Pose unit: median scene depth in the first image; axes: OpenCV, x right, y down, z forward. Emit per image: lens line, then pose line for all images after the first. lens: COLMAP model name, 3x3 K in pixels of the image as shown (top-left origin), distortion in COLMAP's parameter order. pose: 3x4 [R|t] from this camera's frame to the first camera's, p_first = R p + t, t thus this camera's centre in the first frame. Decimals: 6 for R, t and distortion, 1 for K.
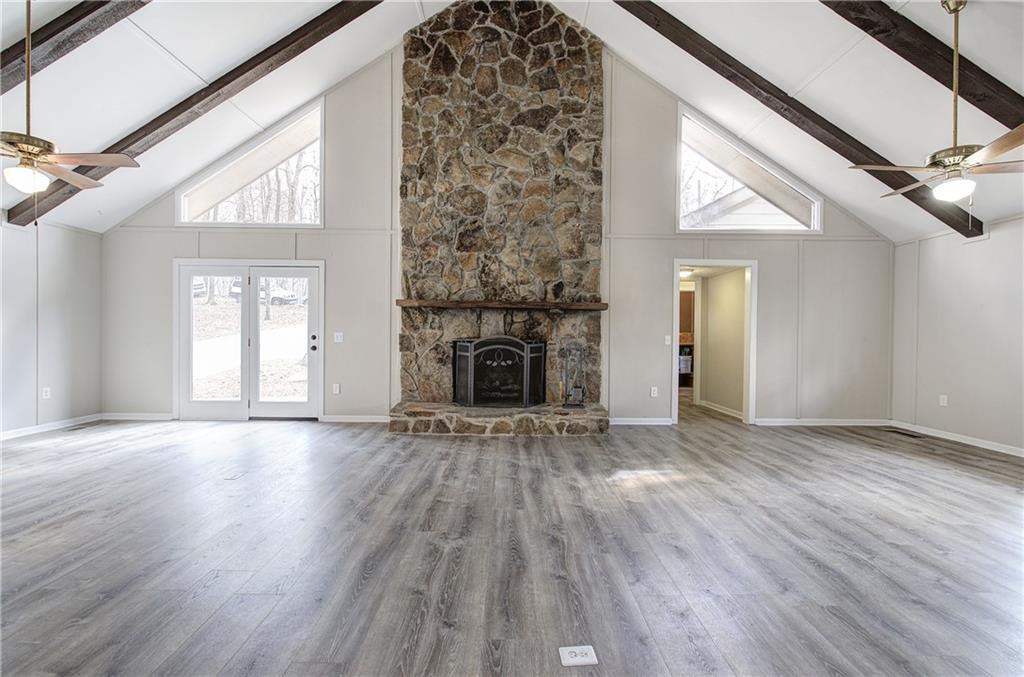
lens RADIAL K [[431.2, 0, 509.7], [0, 431.2, 339.4], [0, 0, 1]] dist [-0.001175, -0.000562]
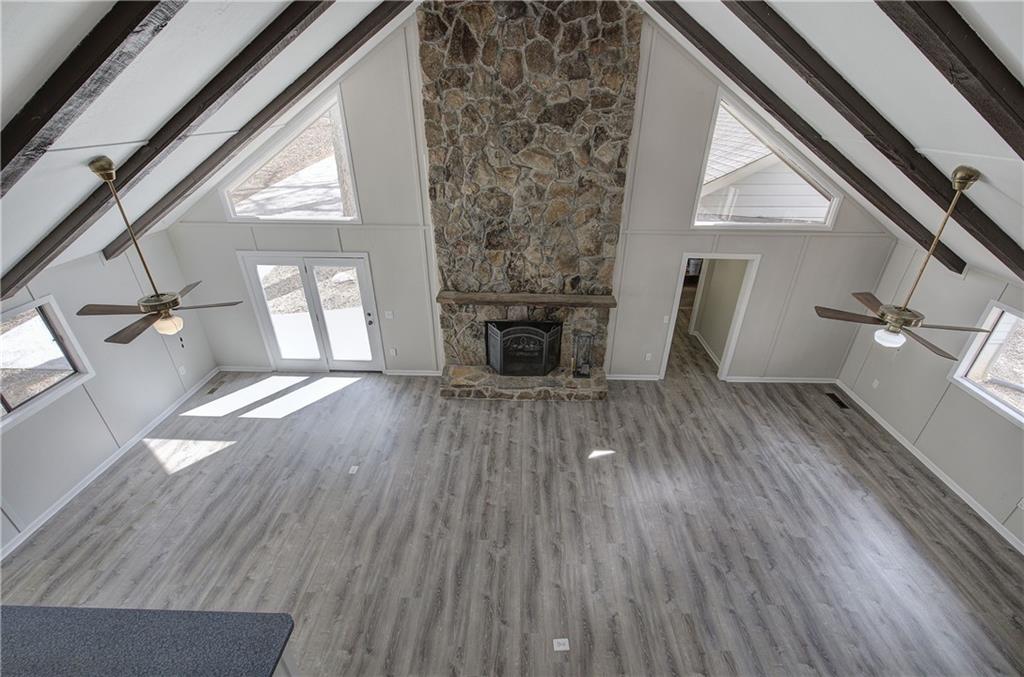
lens RADIAL K [[431.2, 0, 512.8], [0, 431.2, 338.6], [0, 0, 1]] dist [-0.001175, -0.000562]
pose [[0.999340, 0.011314, -0.034513, -0.011651], [0.006107, 0.884377, 0.466734, -0.520147], [0.035803, -0.466637, 0.883724, -0.083067]]
